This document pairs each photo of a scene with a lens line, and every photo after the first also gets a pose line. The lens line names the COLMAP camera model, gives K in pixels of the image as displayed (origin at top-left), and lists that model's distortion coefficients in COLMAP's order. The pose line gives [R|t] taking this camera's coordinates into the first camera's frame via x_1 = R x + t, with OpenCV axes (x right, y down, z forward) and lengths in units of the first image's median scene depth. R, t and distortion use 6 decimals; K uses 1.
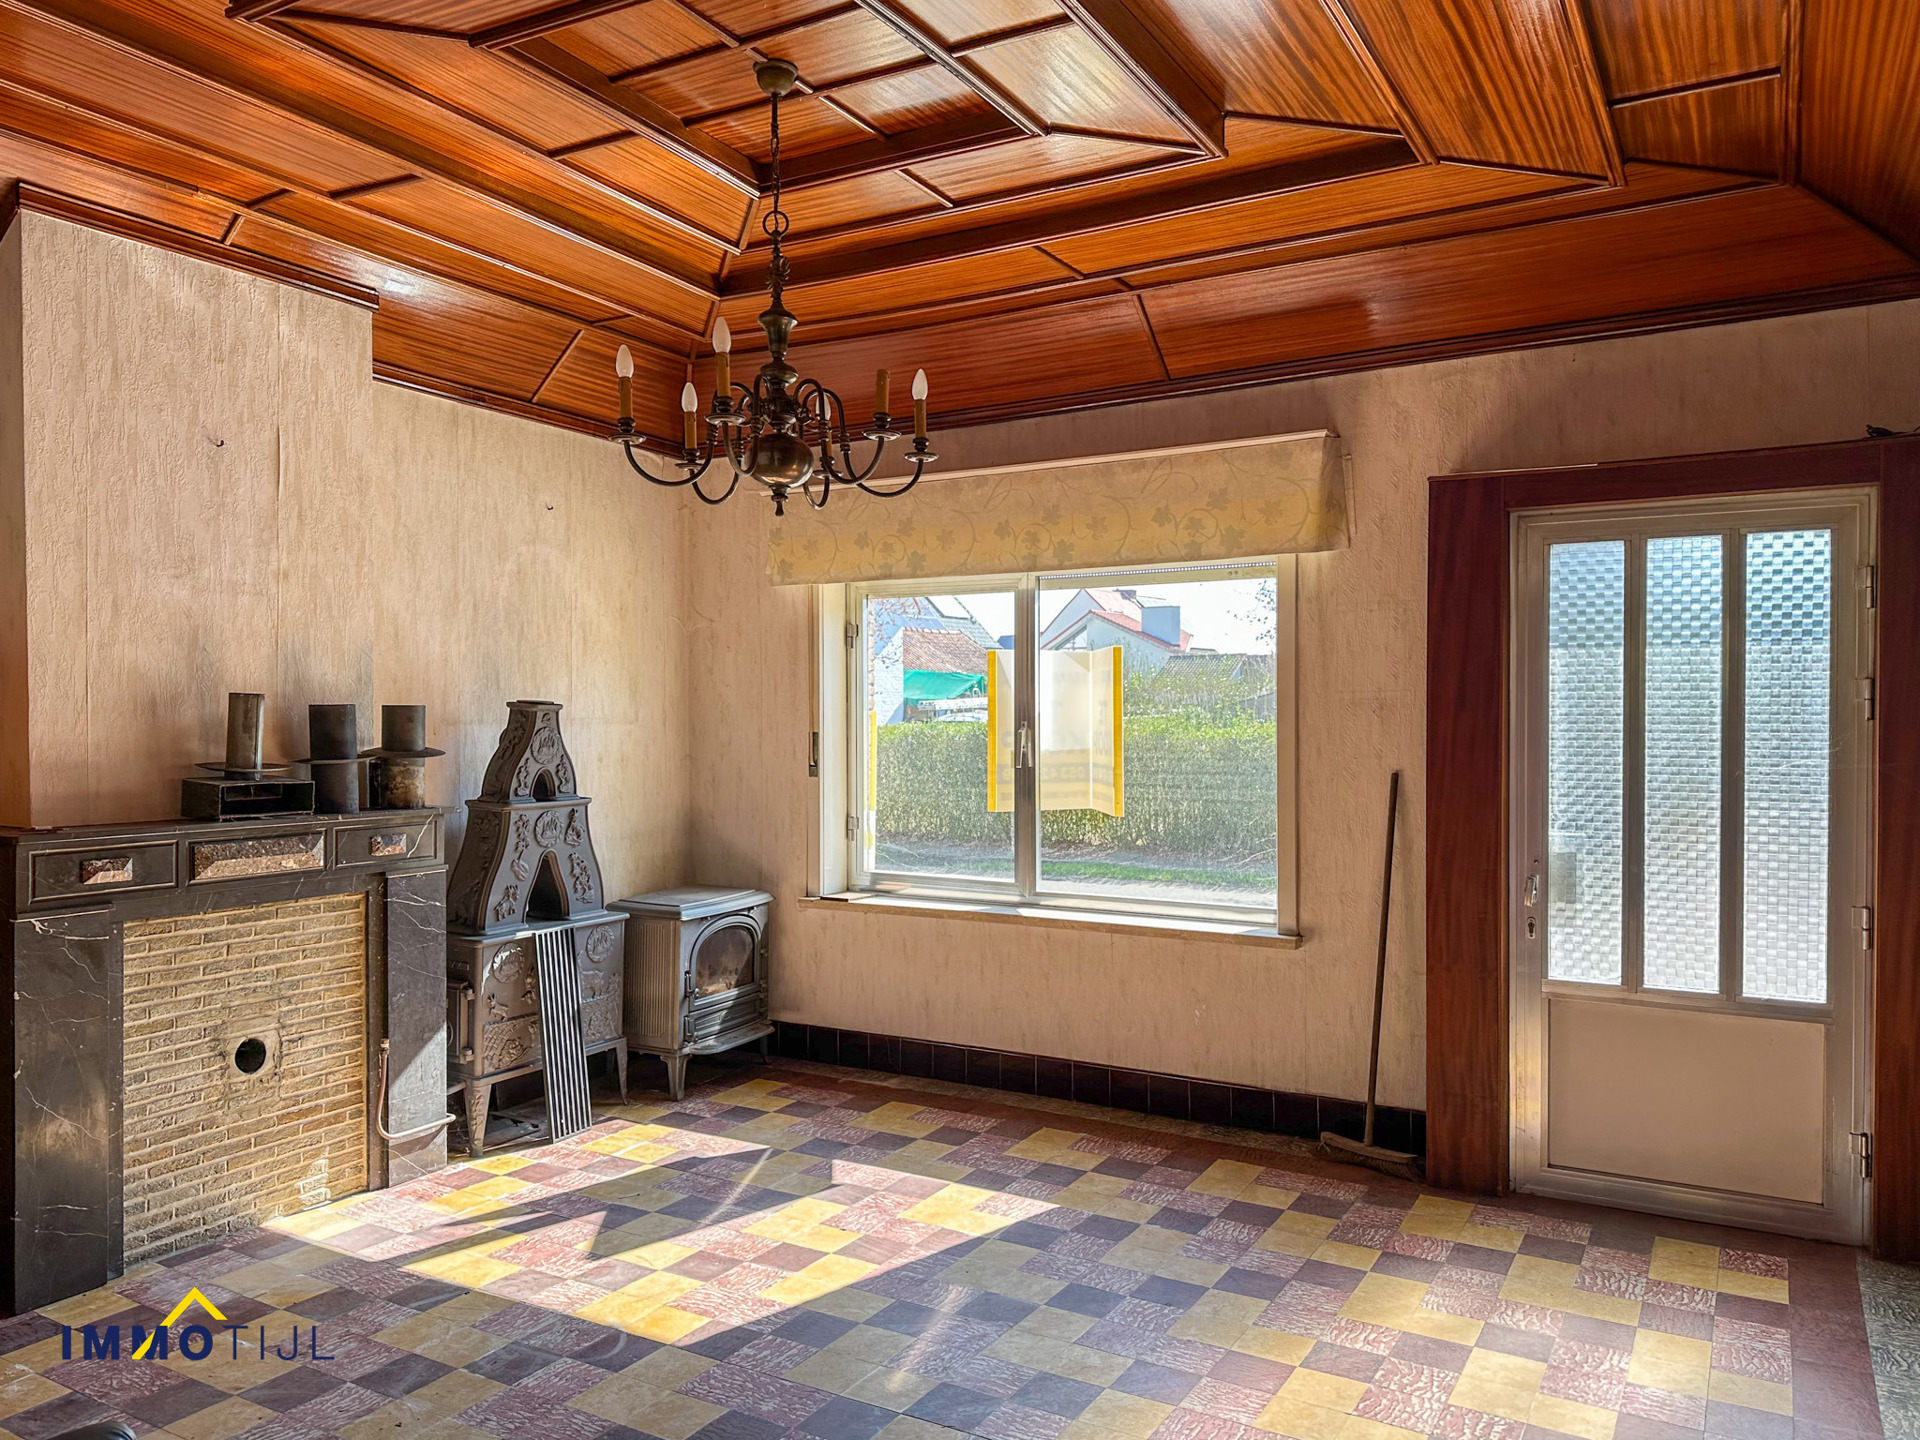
lens RADIAL K [[1336.4, 0, 960.0], [0, 1336.4, 720.0], [0, 0, 1]] dist [-0.004072, -0.002006]
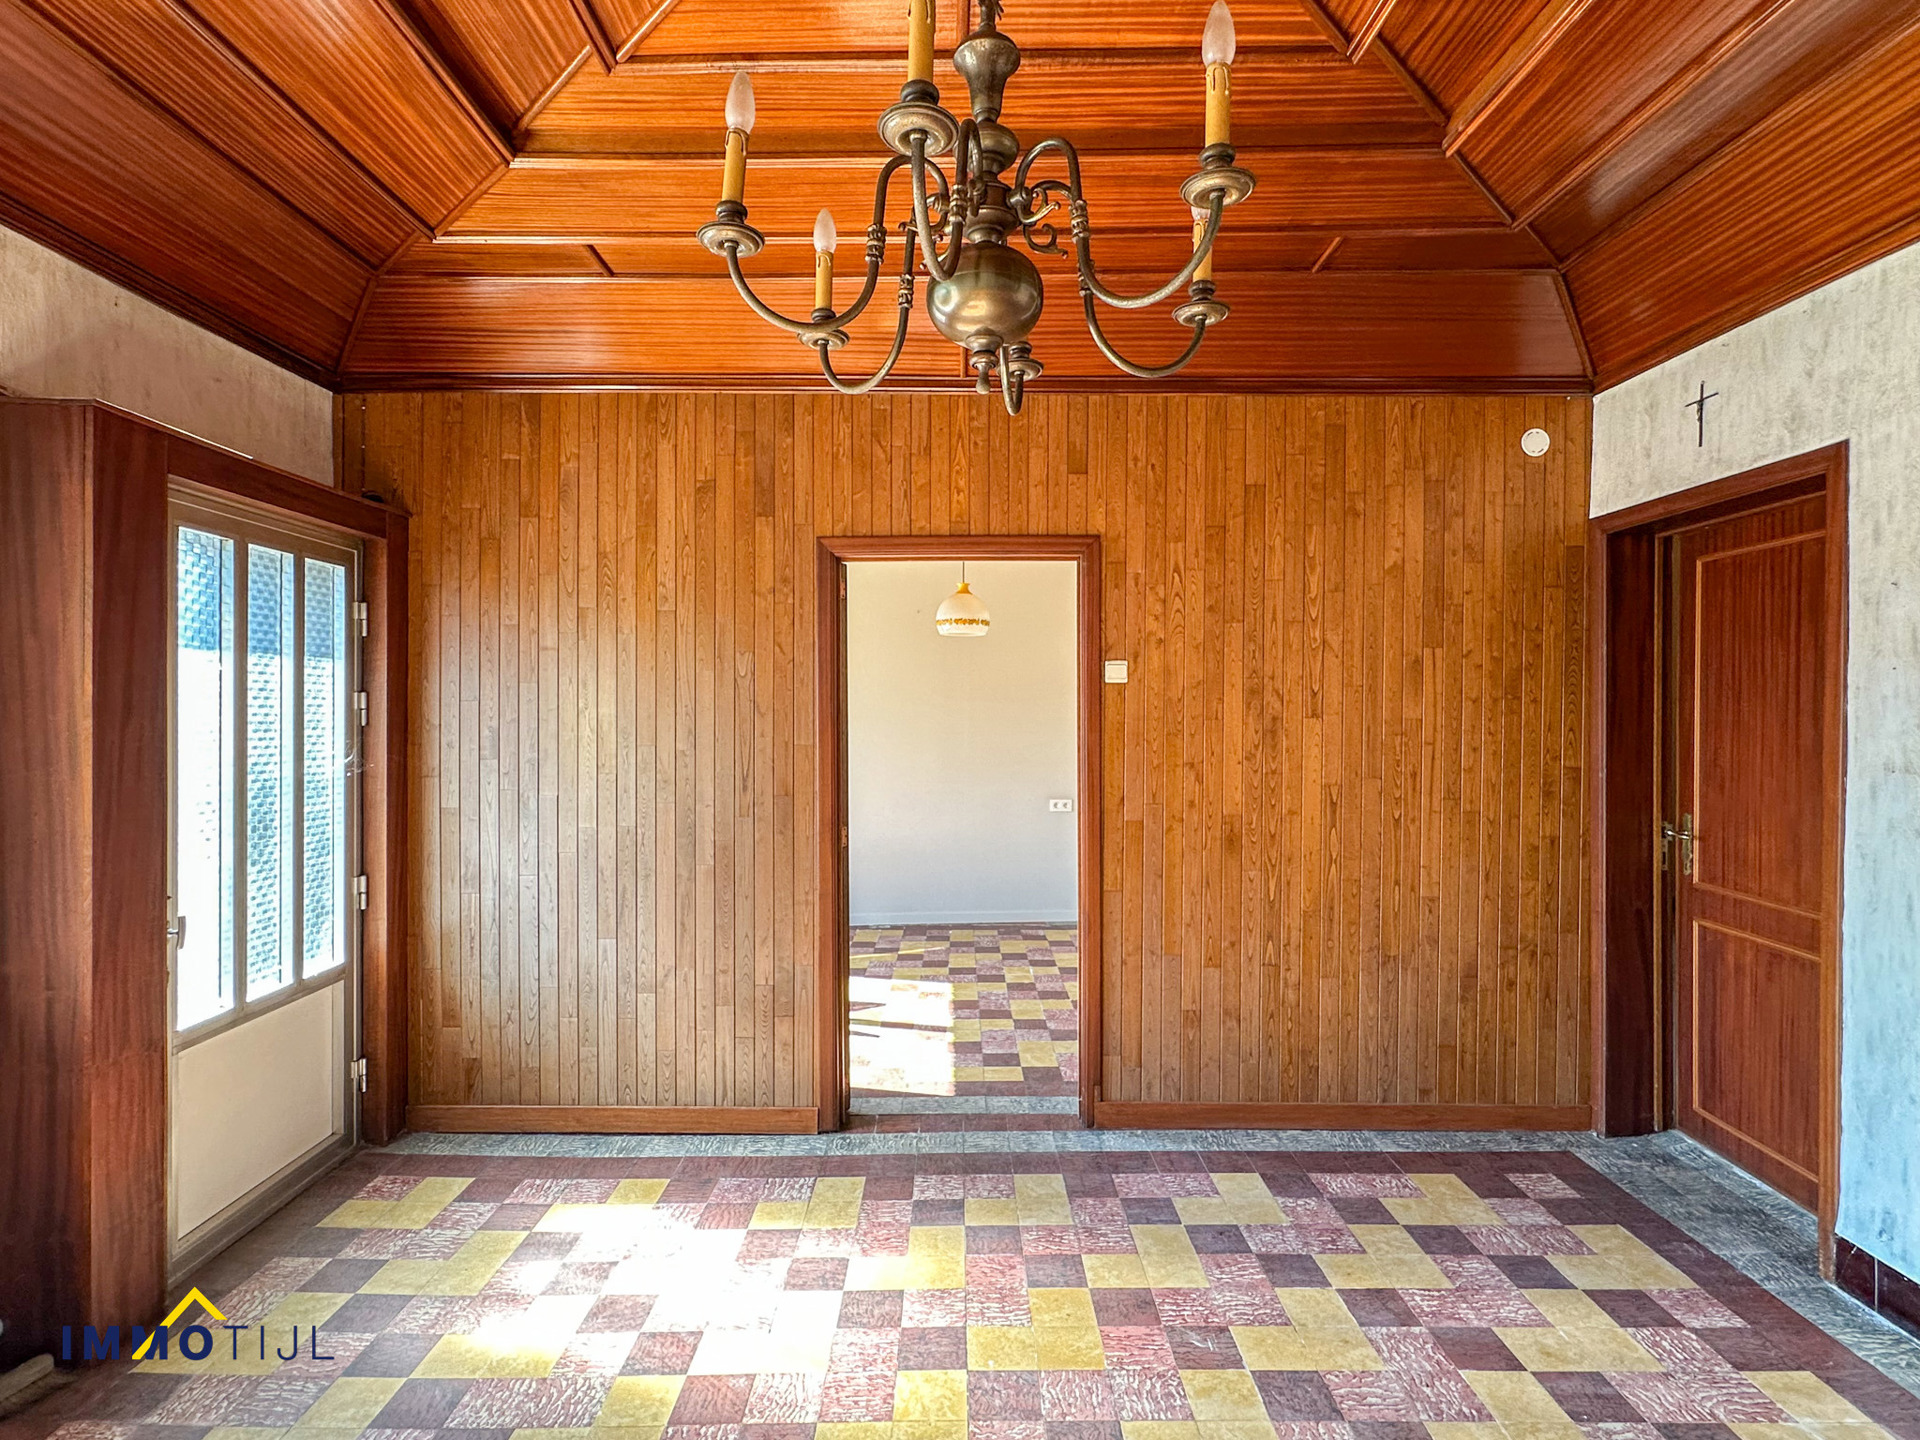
lens RADIAL K [[966.4, 0, 960.0], [0, 966.4, 720.0], [0, 0, 1]] dist [-0.000820, -0.000530]
pose [[-0.486991, -0.003328, 0.873401, -0.387059], [0.006259, 0.999954, 0.007300, -0.010726], [-0.873385, 0.009022, -0.486947, 0.943191]]
